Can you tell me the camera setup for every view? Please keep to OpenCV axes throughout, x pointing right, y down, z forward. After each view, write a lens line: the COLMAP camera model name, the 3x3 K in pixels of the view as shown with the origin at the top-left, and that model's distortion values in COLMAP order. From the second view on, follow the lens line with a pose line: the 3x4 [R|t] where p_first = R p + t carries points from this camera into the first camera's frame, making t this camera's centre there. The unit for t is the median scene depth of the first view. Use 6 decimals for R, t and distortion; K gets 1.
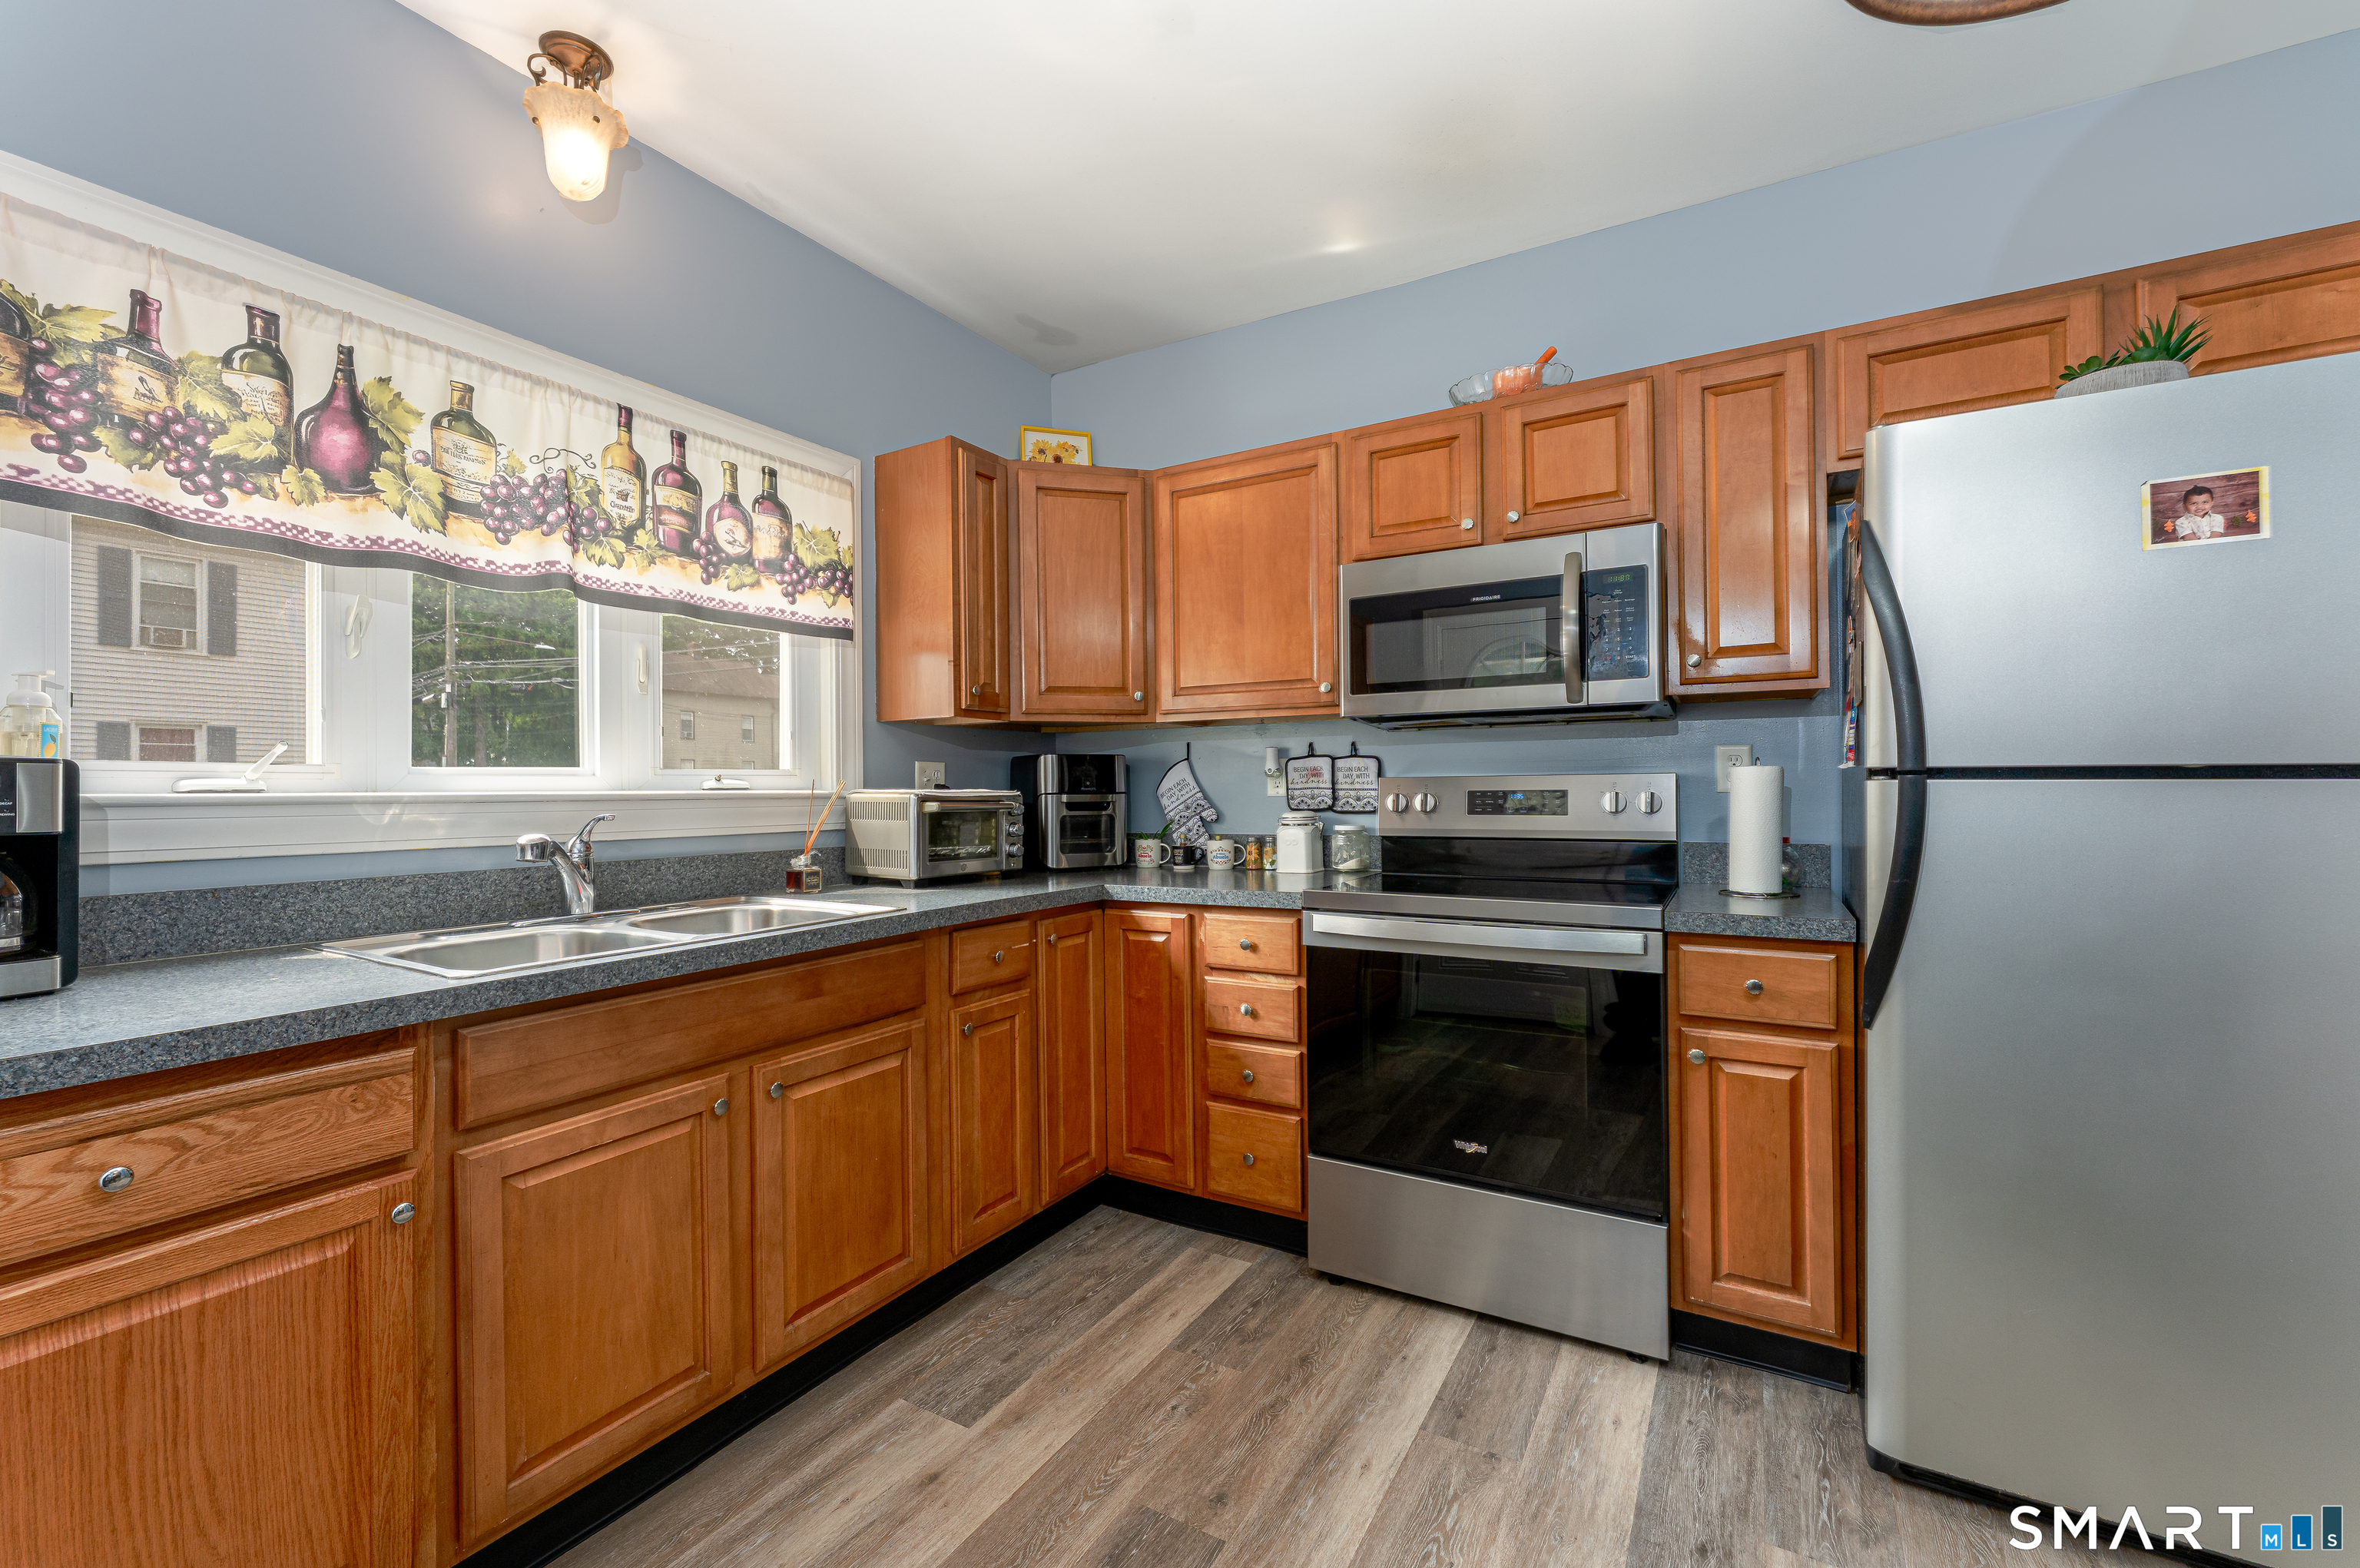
lens RADIAL K [[950.9, 0, 1195.7], [0, 950.9, 784.4], [0, 0, 1]] dist [-0.003022, -0.000447]
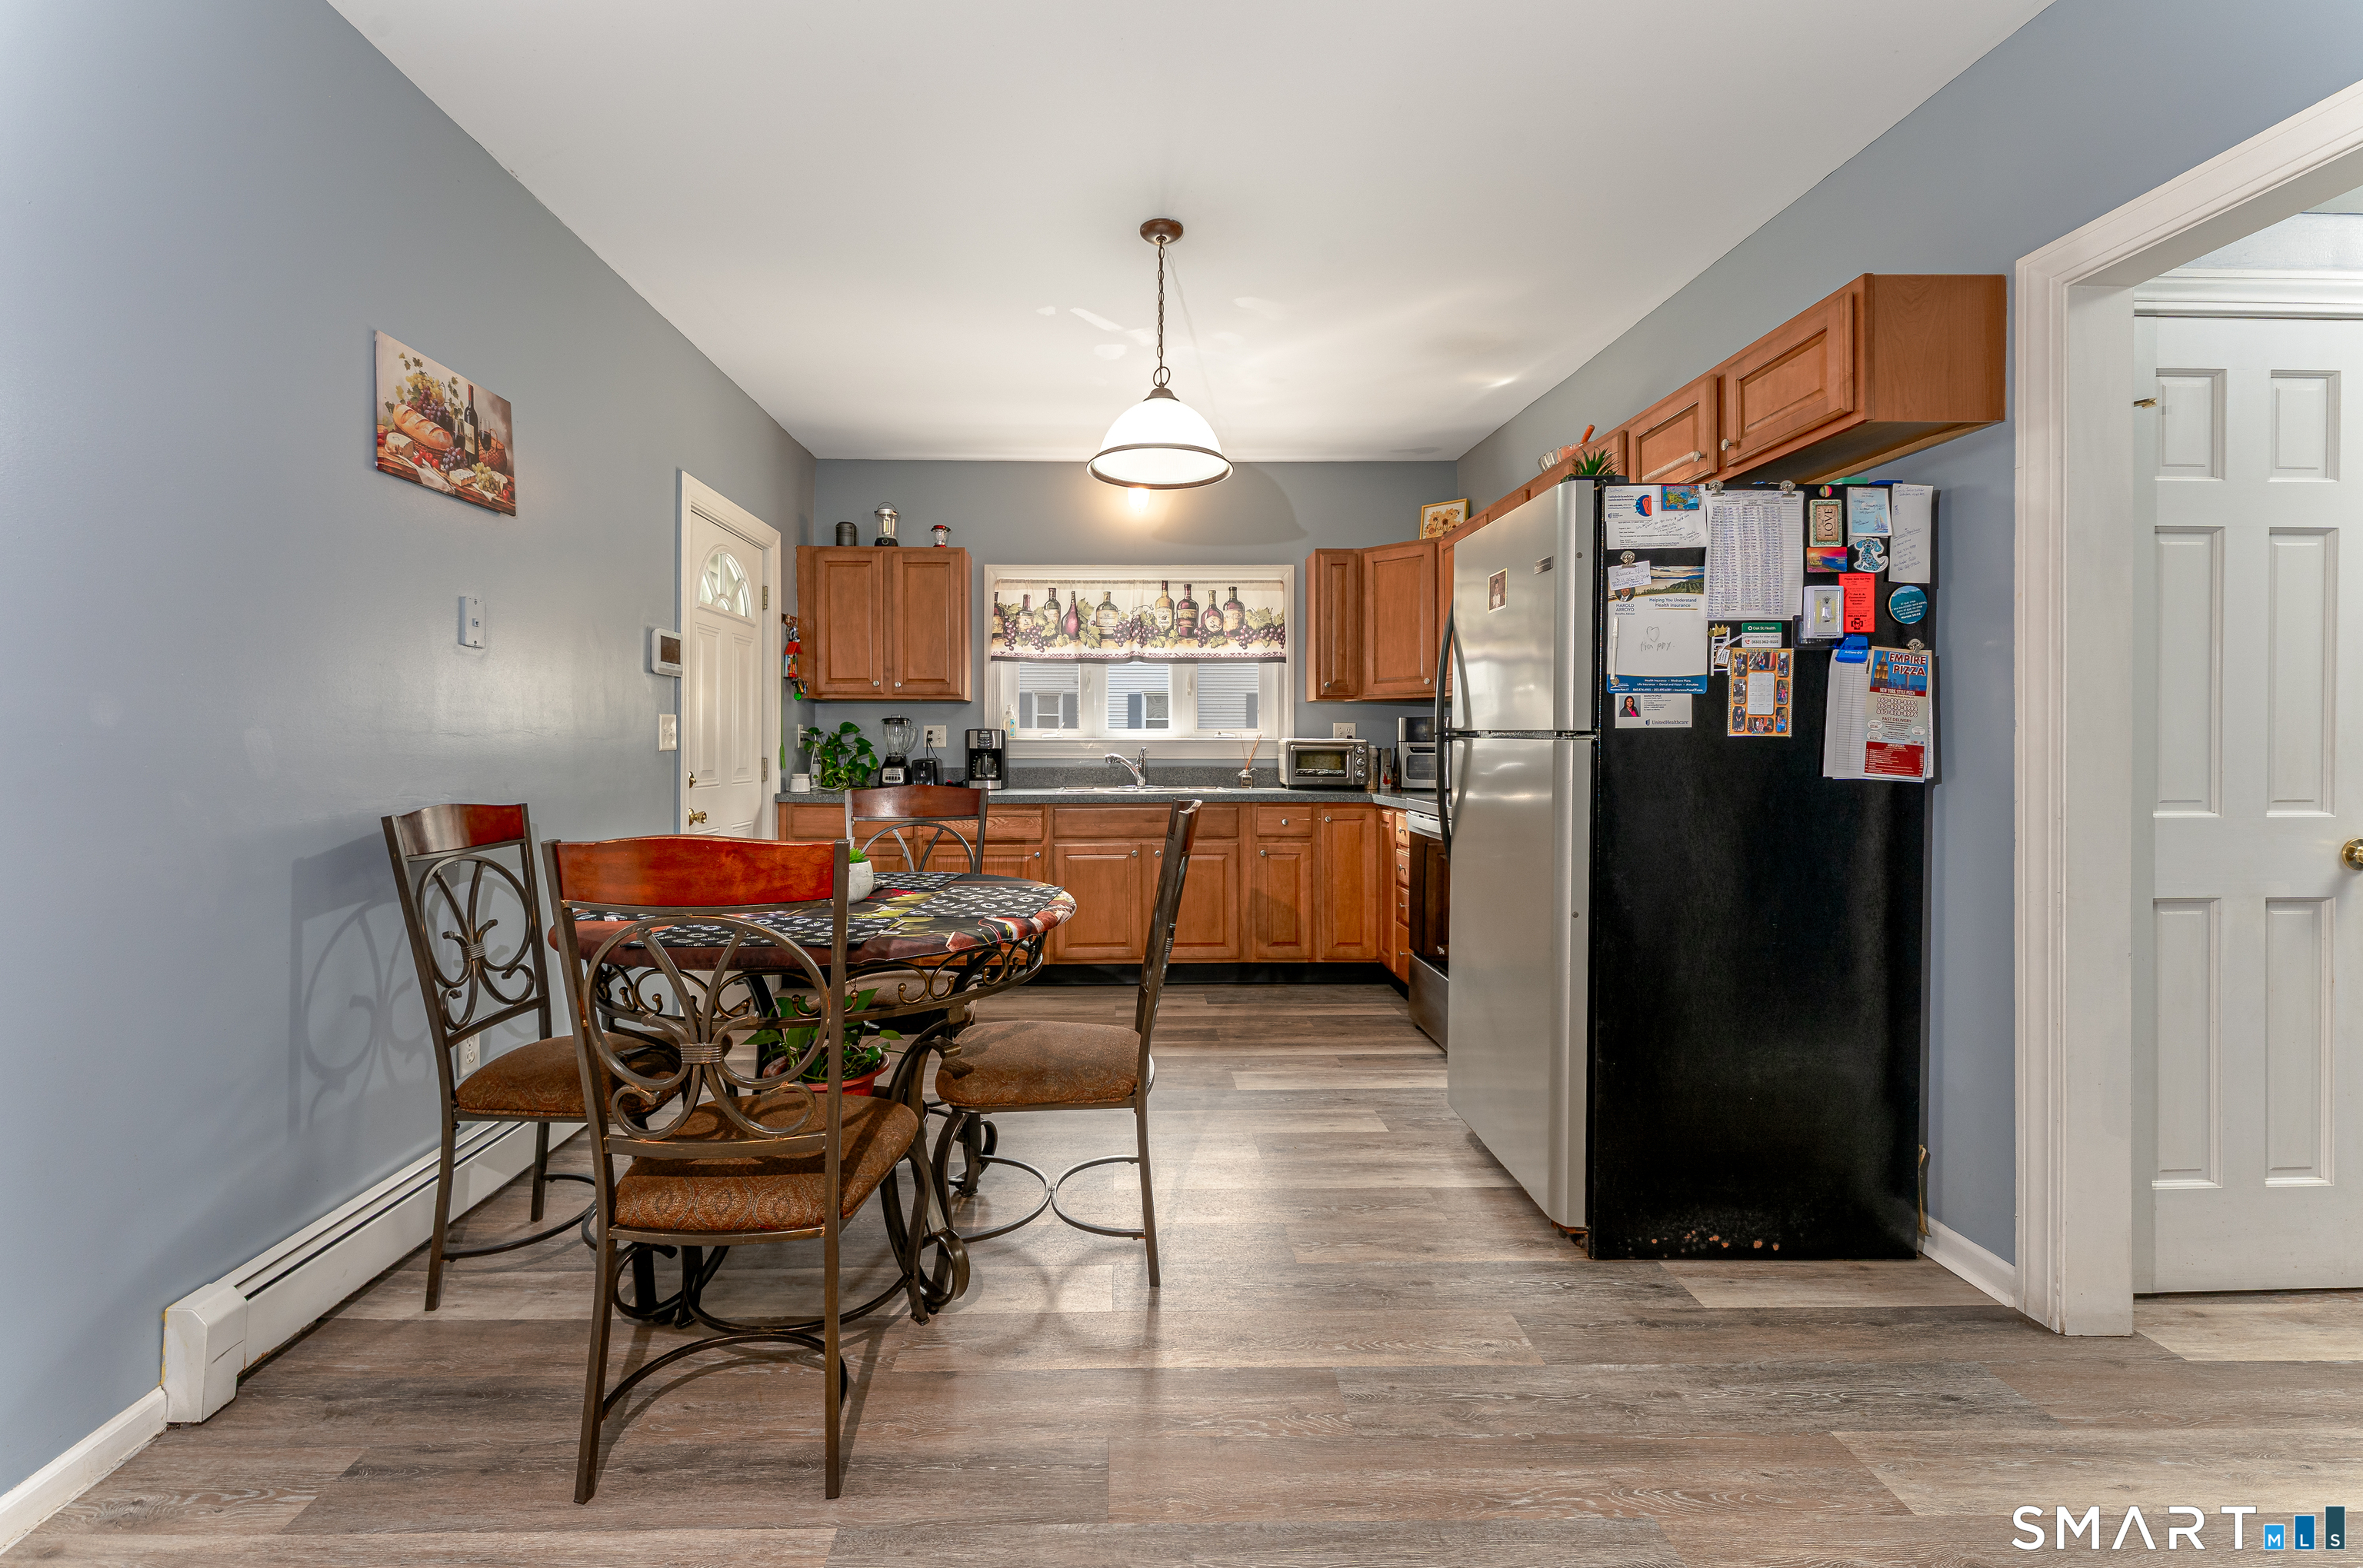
lens RADIAL K [[952.0, 0, 1159.6], [0, 952.0, 742.0], [0, 0, 1]] dist [-0.003022, -0.000447]
pose [[0.546500, 0.003751, -0.837451, 1.414346], [0.000160, 0.999989, 0.004583, 0.003539], [0.837459, -0.002638, 0.546494, -0.341061]]
